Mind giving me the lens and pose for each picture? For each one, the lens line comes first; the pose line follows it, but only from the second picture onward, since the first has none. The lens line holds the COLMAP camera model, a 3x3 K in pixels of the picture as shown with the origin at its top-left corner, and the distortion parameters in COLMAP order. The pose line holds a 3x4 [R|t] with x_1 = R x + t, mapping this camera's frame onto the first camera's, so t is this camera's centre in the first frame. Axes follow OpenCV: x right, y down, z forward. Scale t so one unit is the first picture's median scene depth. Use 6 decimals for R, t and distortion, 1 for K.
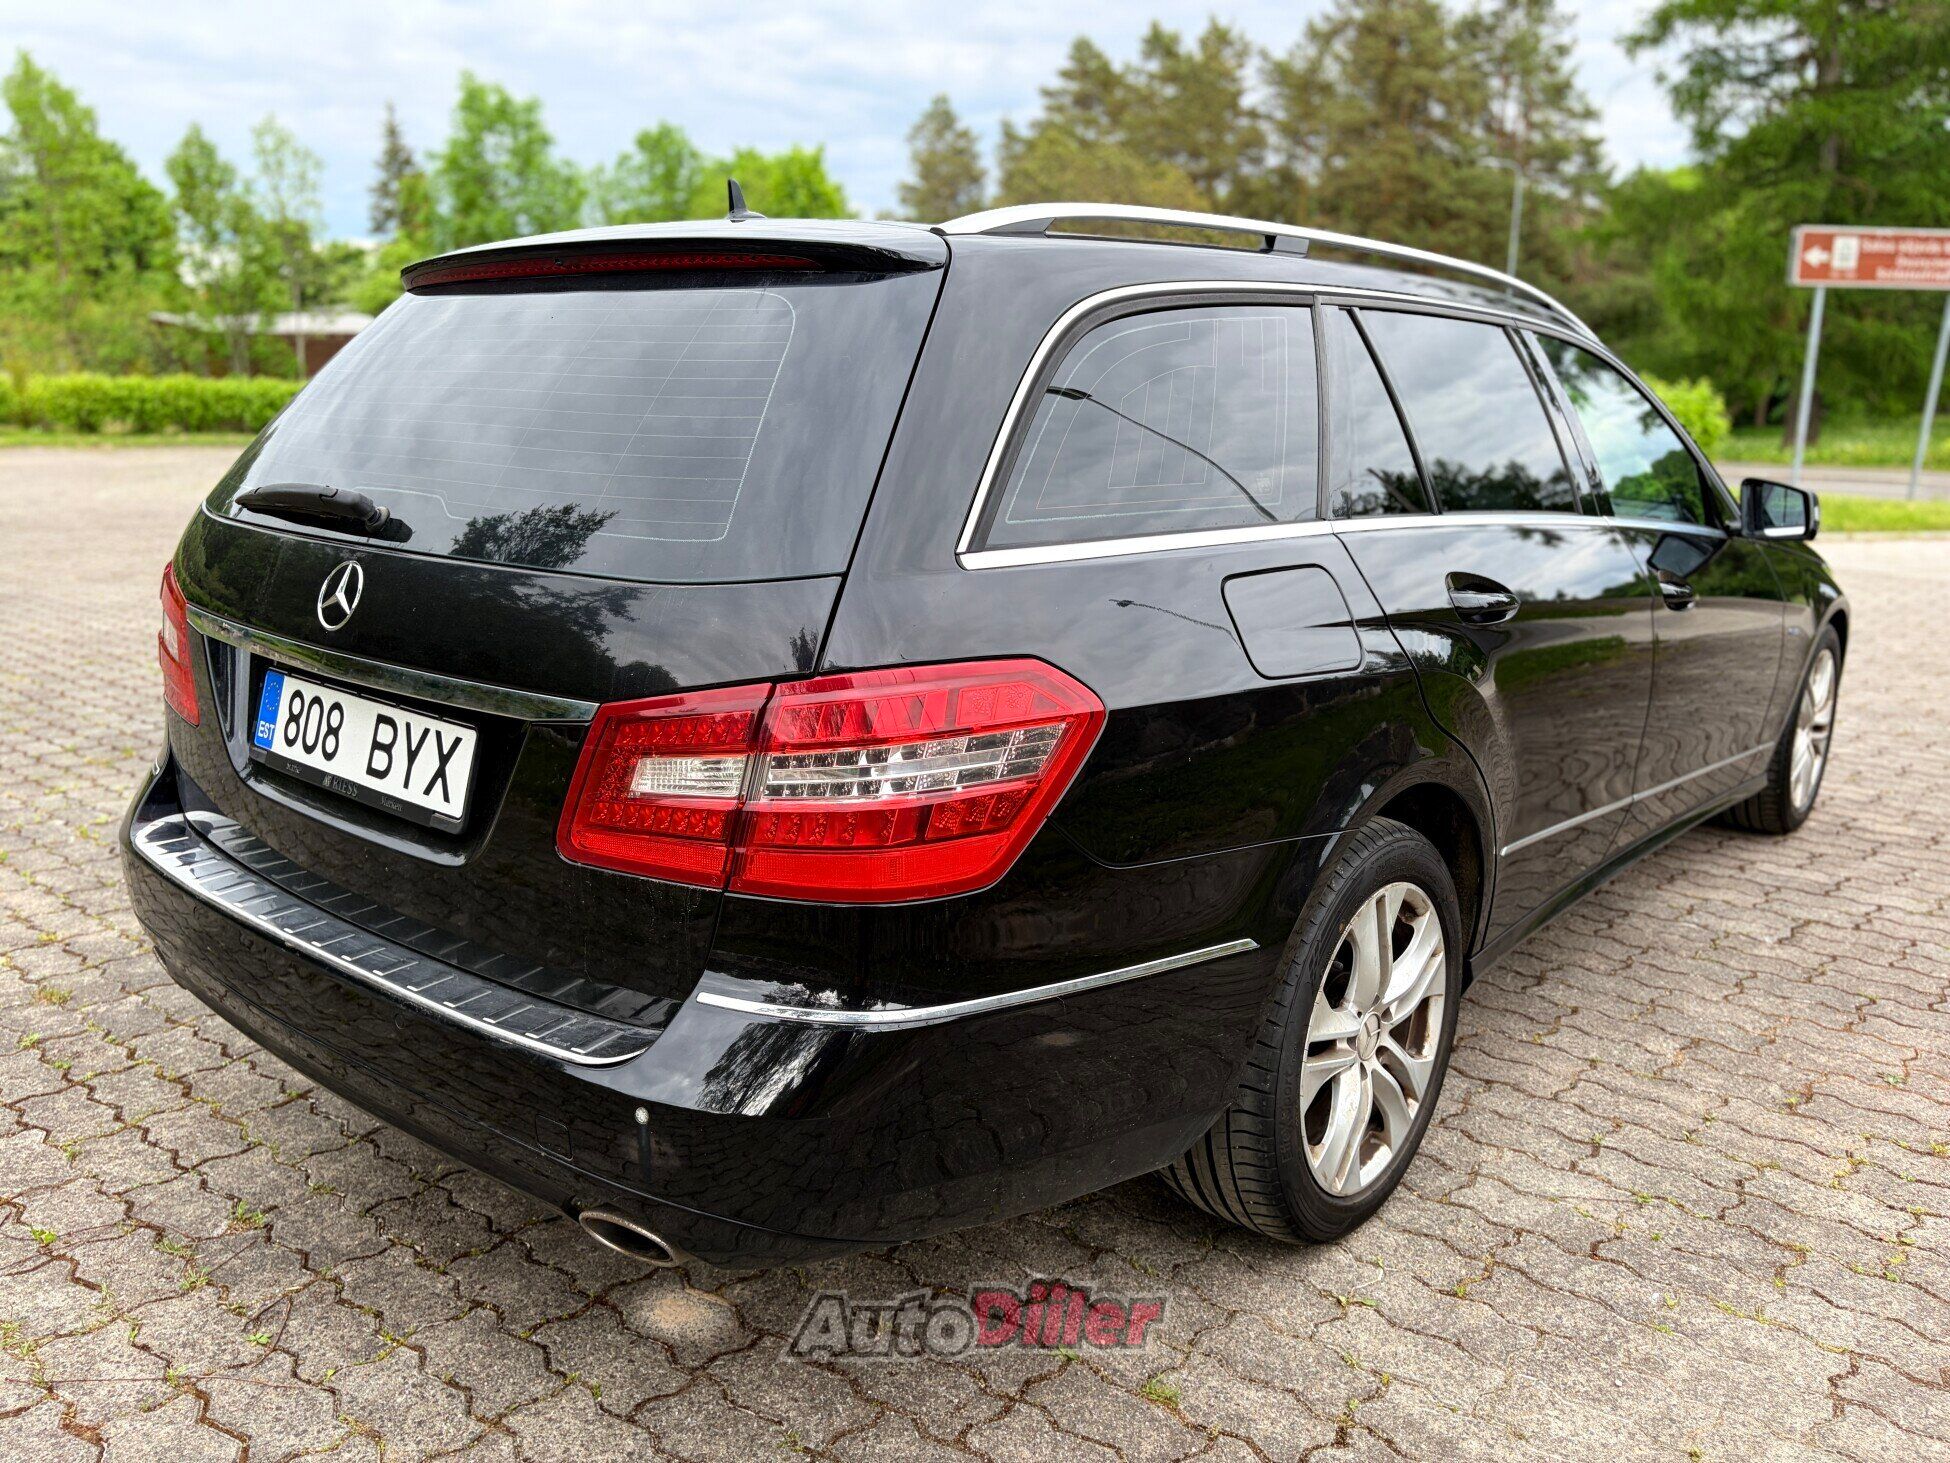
lens RADIAL K [[1489.3, 0, 975.0], [0, 1489.3, 731.5], [0, 0, 1]] dist [0.064692, -0.090316]
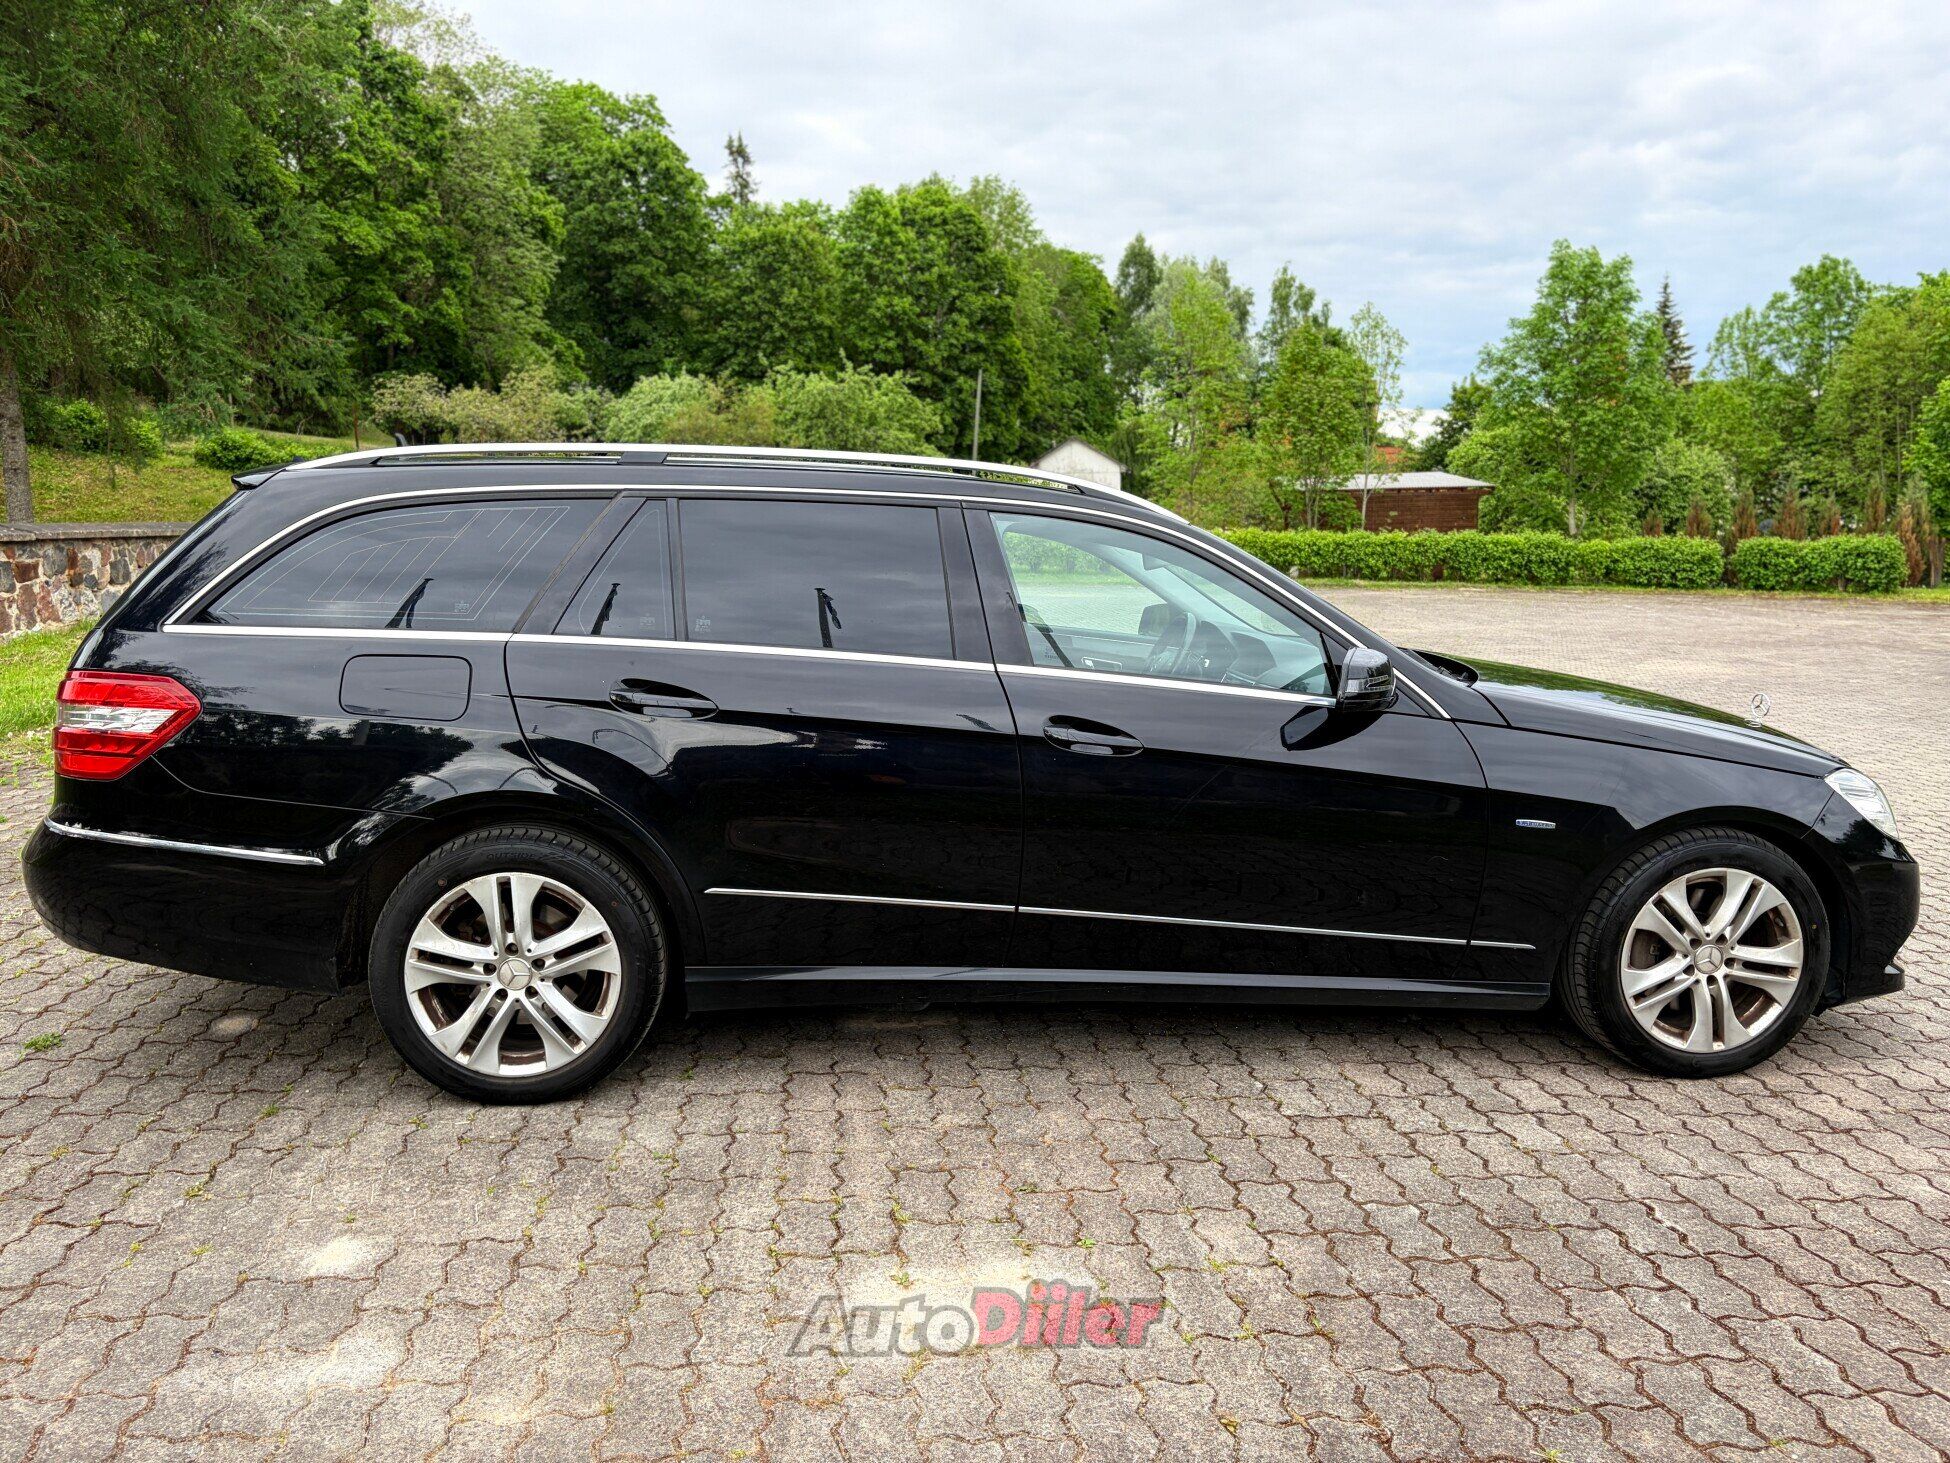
lens RADIAL K [[1489.3, 0, 975.0], [0, 1489.3, 731.5], [0, 0, 1]] dist [0.064692, -0.090316]
pose [[0.712218, 0.096692, -0.695267, 0.137191], [-0.162300, 0.986313, -0.029088, -0.005717], [0.682938, 0.133559, 0.718163, 0.017173]]
